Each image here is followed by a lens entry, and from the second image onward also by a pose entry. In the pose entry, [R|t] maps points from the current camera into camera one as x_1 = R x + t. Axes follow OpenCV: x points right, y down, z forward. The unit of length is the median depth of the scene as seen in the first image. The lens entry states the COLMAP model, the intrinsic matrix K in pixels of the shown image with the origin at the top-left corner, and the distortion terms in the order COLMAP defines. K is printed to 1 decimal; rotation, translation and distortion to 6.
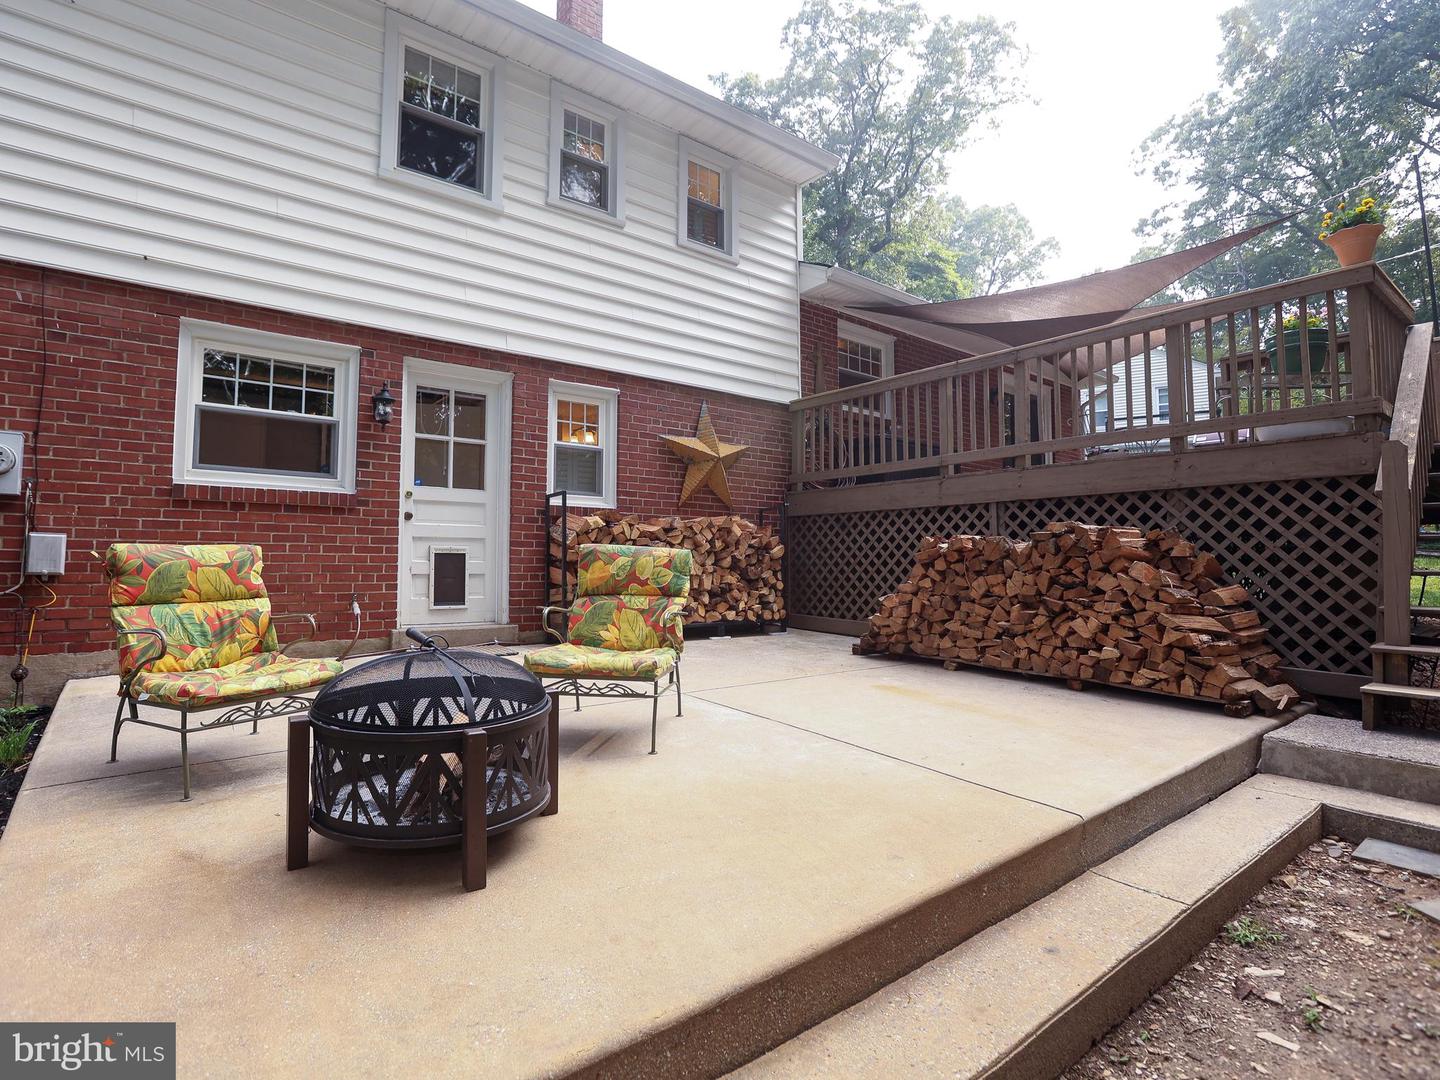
lens RADIAL K [[722.1, 0, 716.4], [0, 722.1, 509.7], [0, 0, 1]] dist [-0.063517, 0.023312]
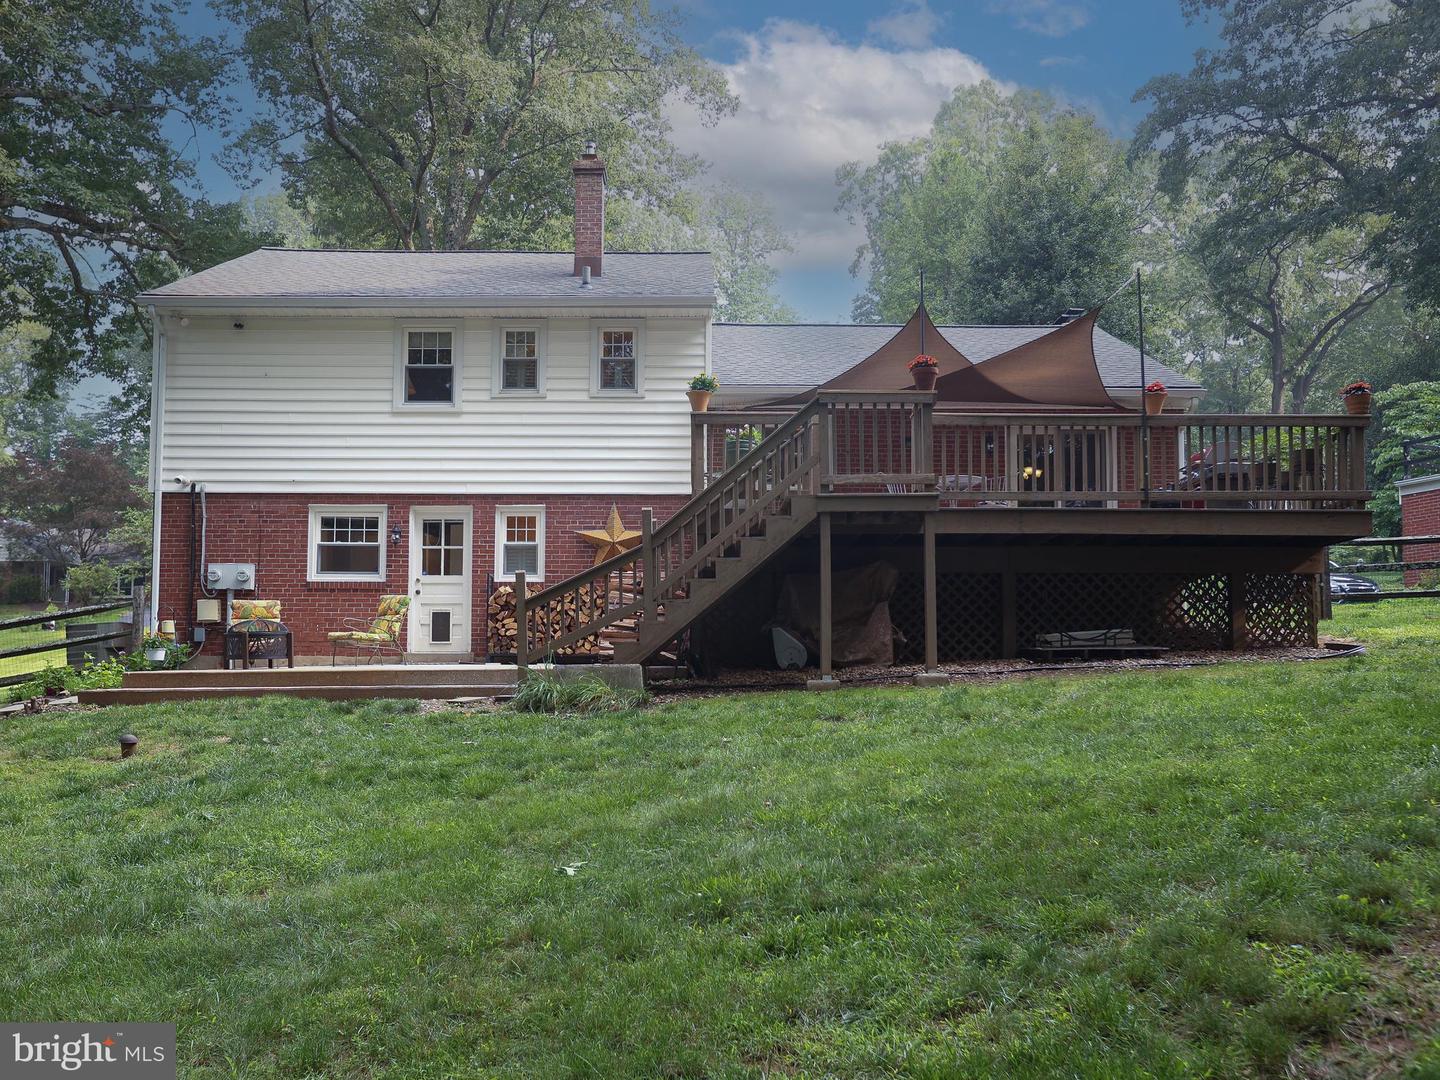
lens RADIAL K [[1359.0, 0, 720.0], [0, 1359.0, 540.0], [0, 0, 1]] dist [-0.009353, 0.005898]
pose [[0.800632, -0.082903, -0.593393, 2.075978], [0.047788, 0.996062, -0.074683, 0.158273], [0.597248, 0.031436, 0.801441, -1.216653]]
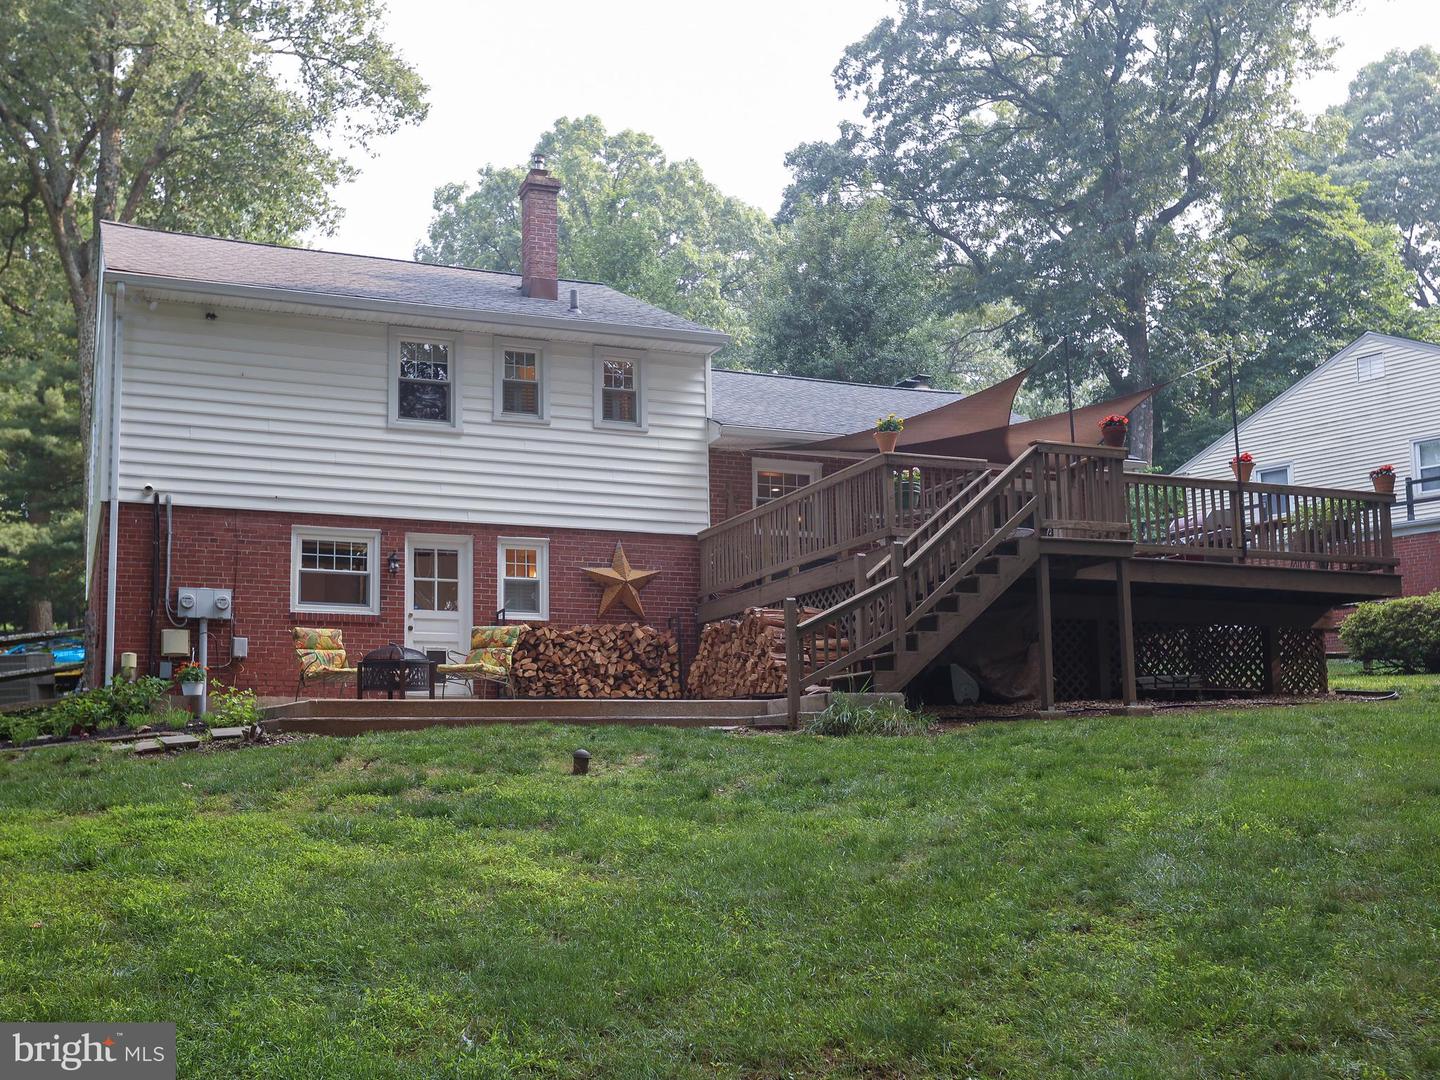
lens RADIAL K [[1523.0, 0, 720.0], [0, 1523.0, 540.0], [0, 0, 1]] dist [-0.014069, -0.003062]
pose [[0.963258, -0.065679, -0.260424, 1.090156], [0.039766, 0.993828, -0.103557, 0.183108], [0.265618, 0.089396, 0.959925, -2.025005]]
